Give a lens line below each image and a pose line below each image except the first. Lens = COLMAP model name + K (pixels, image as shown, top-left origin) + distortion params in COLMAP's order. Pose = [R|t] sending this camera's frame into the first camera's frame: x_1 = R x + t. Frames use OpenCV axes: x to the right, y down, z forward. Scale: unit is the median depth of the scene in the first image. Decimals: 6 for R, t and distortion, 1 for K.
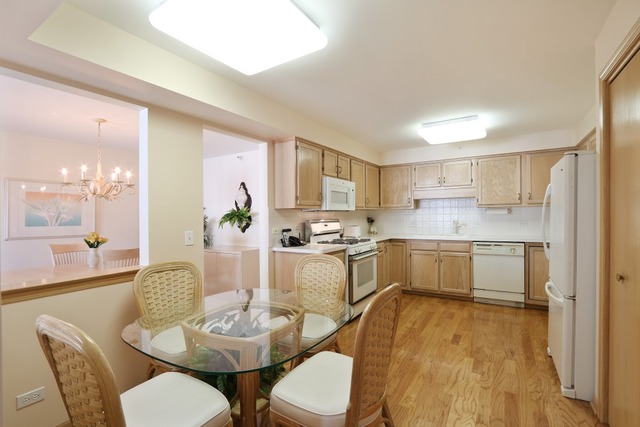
lens RADIAL K [[301.7, 0, 321.2], [0, 301.7, 214.2], [0, 0, 1]] dist [-0.018053, 0.000315]
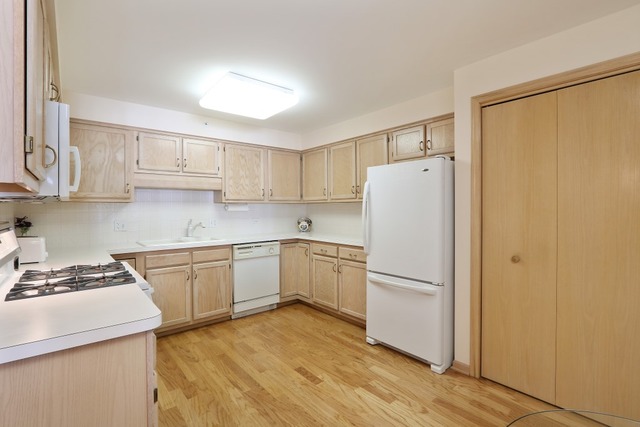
lens RADIAL K [[301.7, 0, 319.3], [0, 301.7, 213.3], [0, 0, 1]] dist [-0.018053, 0.000315]
pose [[0.314292, -0.001639, 0.949325, -0.185580], [0.003397, 0.999994, 0.000602, 0.006939], [-0.949320, 0.003036, 0.314296, 0.528443]]
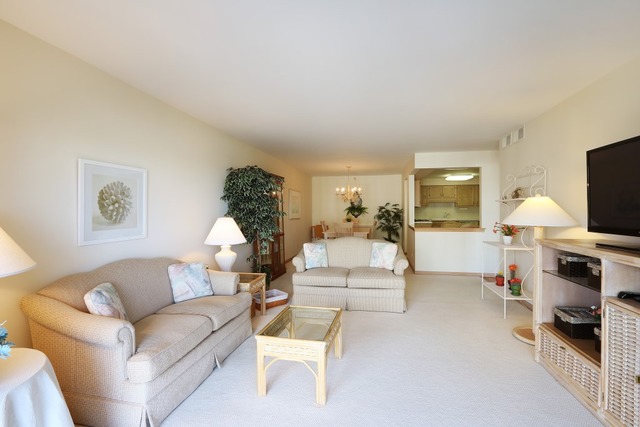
lens RADIAL K [[301.7, 0, 319.2], [0, 301.7, 211.4], [0, 0, 1]] dist [-0.018053, 0.000315]
pose [[0.936114, 0.009686, 0.351564, -1.402191], [-0.010118, 0.999949, -0.000608, 0.027796], [-0.351551, -0.002988, 0.936164, -0.876747]]
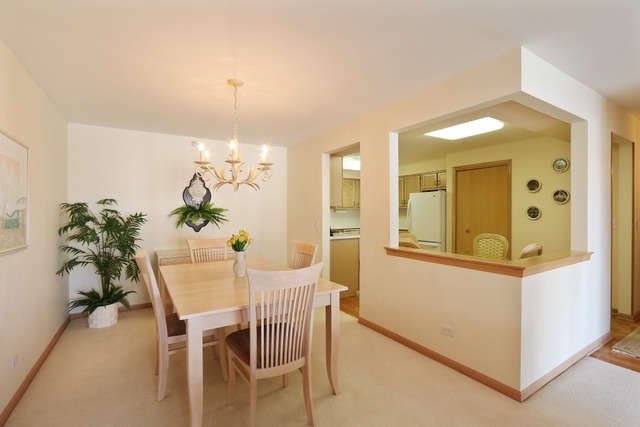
lens RADIAL K [[301.7, 0, 320.0], [0, 301.7, 214.3], [0, 0, 1]] dist [-0.018053, 0.000315]
pose [[0.445659, 0.006337, 0.895180, -1.053511], [0.000050, 0.999975, -0.007104, 0.019975], [-0.895203, 0.003211, 0.445648, 0.370034]]
